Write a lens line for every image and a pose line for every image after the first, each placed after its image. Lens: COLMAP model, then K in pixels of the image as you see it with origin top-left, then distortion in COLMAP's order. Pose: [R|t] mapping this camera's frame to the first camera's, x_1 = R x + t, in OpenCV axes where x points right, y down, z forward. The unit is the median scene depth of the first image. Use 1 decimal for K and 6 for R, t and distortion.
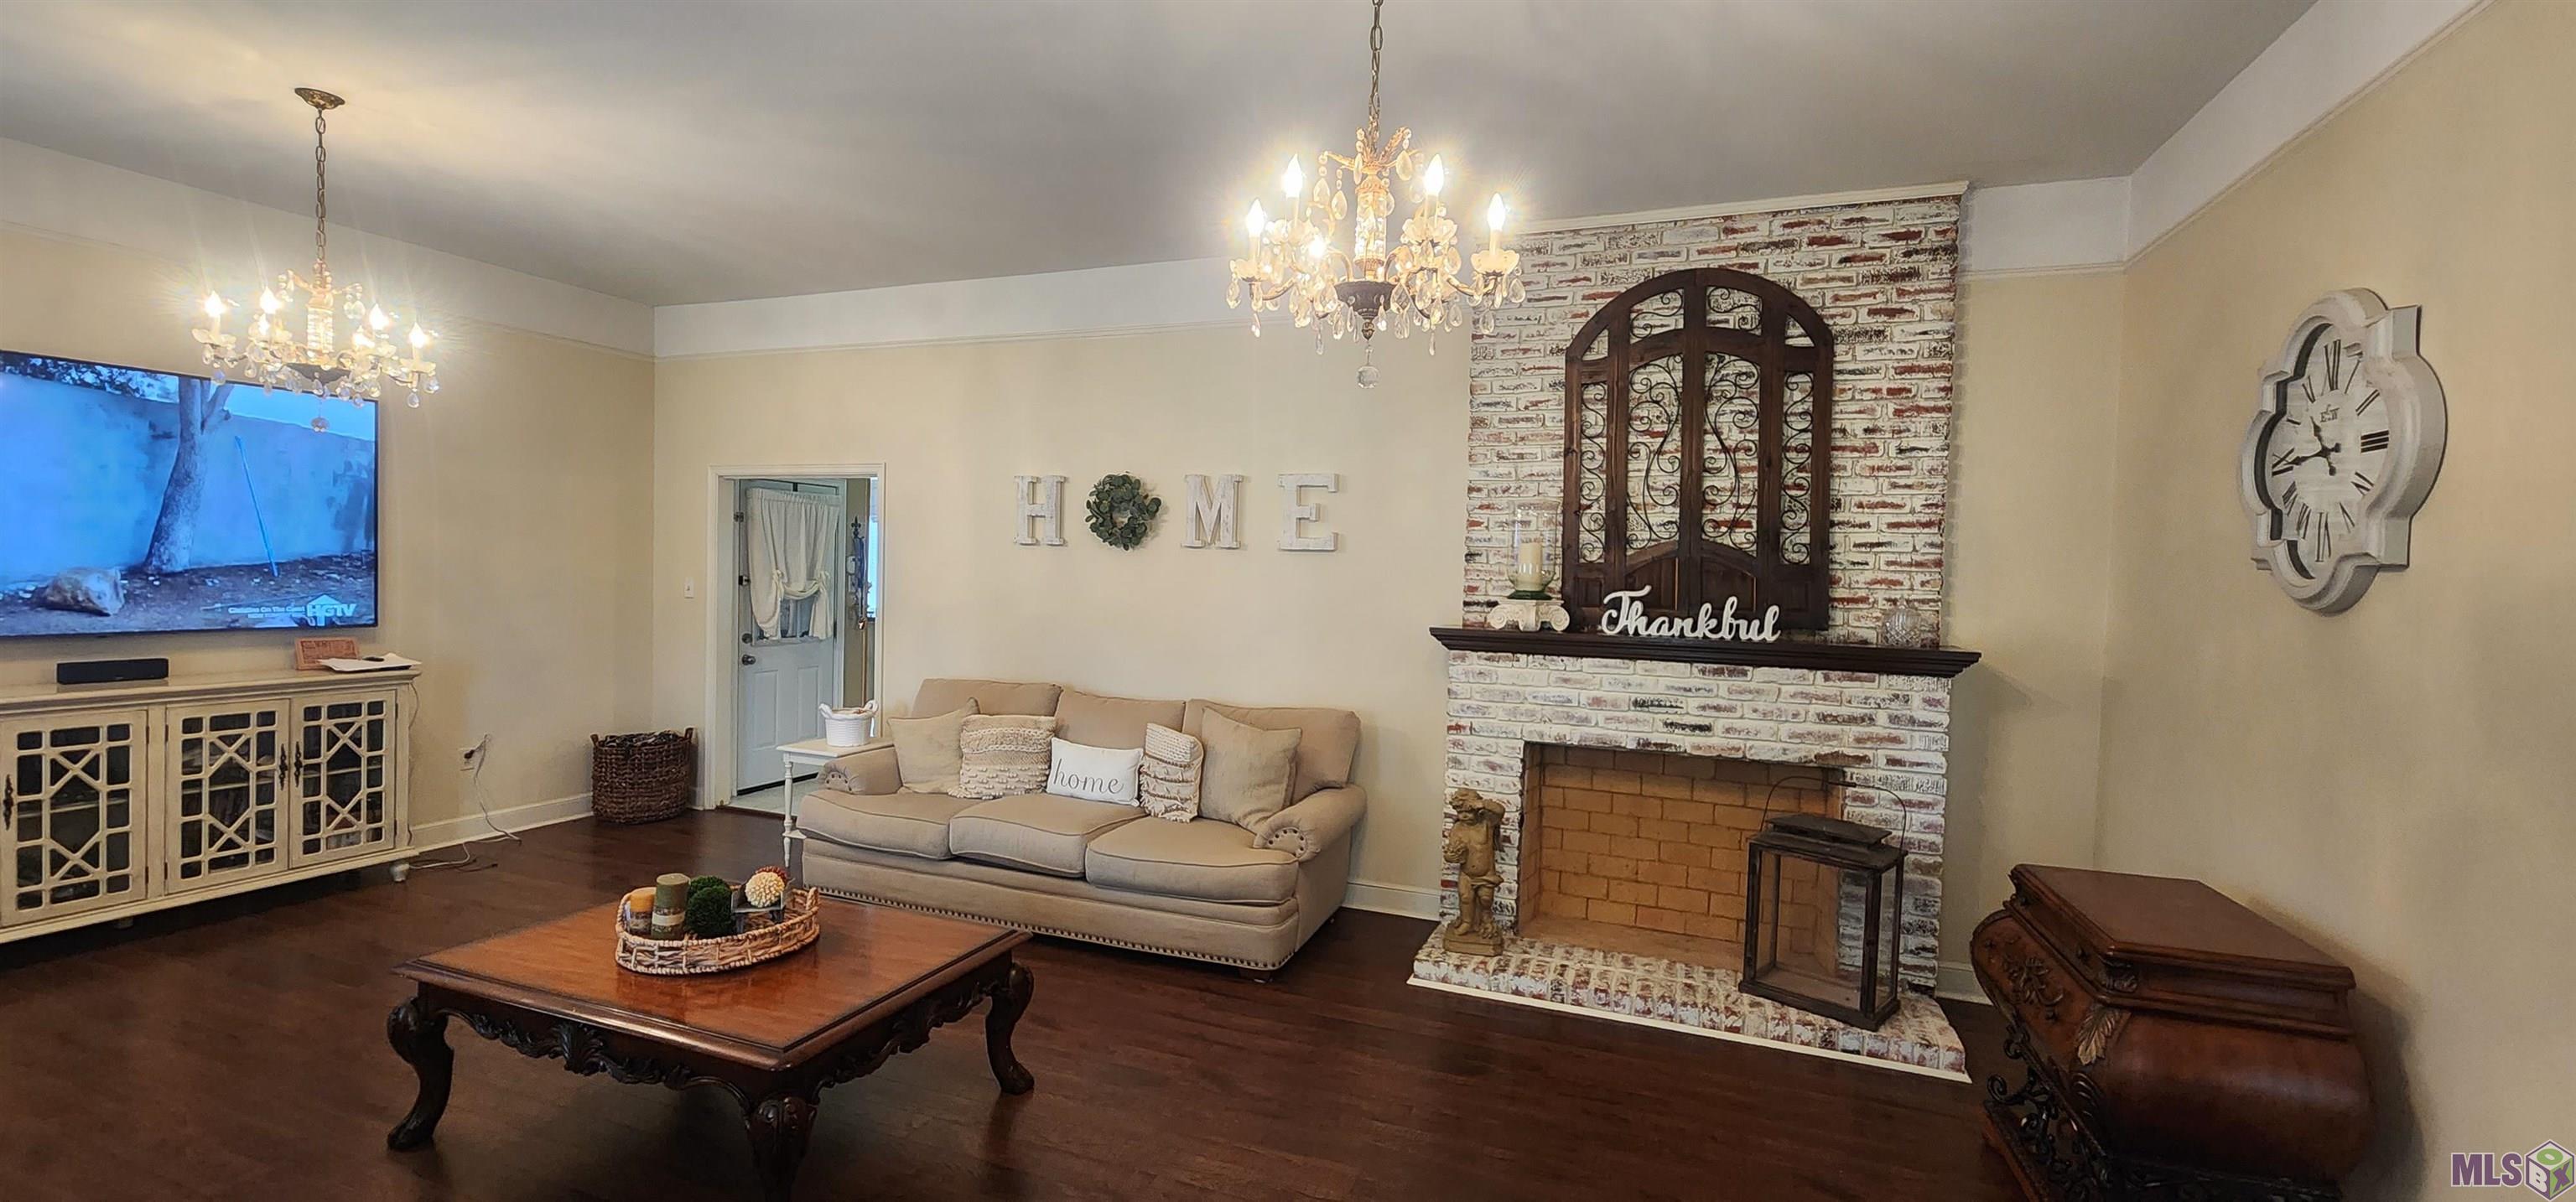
lens RADIAL K [[1061.9, 0, 1293.6], [0, 1061.9, 605.6], [0, 0, 1]] dist [0.001284, -0.001017]
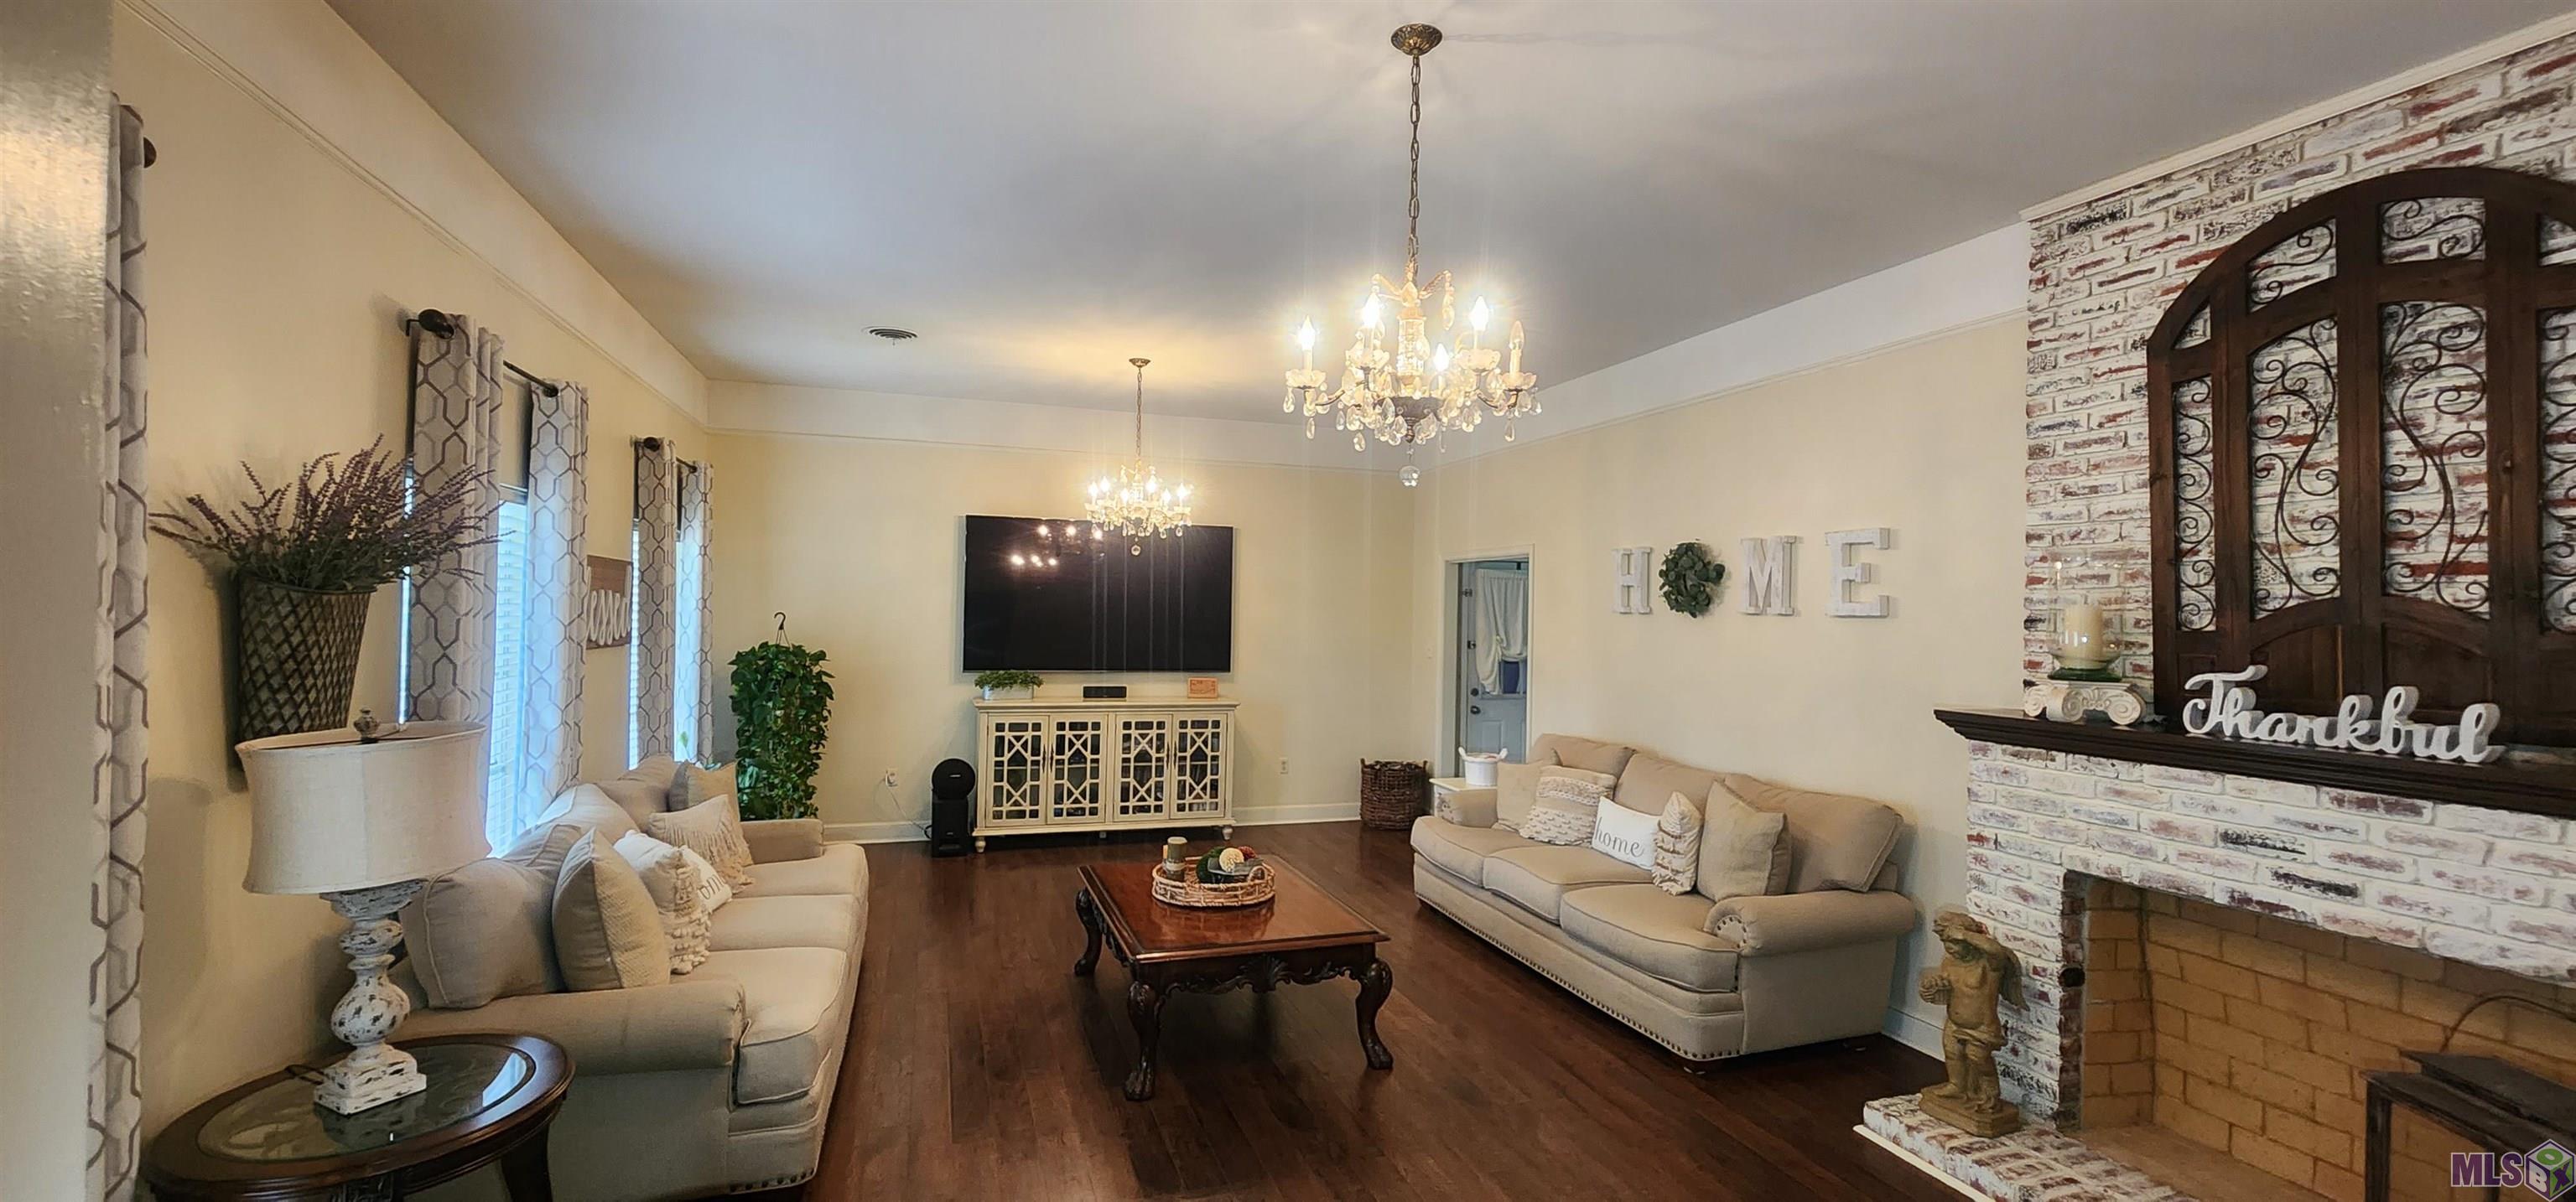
lens RADIAL K [[1061.9, 0, 1273.9], [0, 1061.9, 601.4], [0, 0, 1]] dist [0.001284, -0.001017]
pose [[0.633503, -0.022144, -0.773423, 0.453081], [-0.027111, 0.998341, -0.050790, -0.007904], [0.773265, 0.053144, 0.631852, 0.082294]]
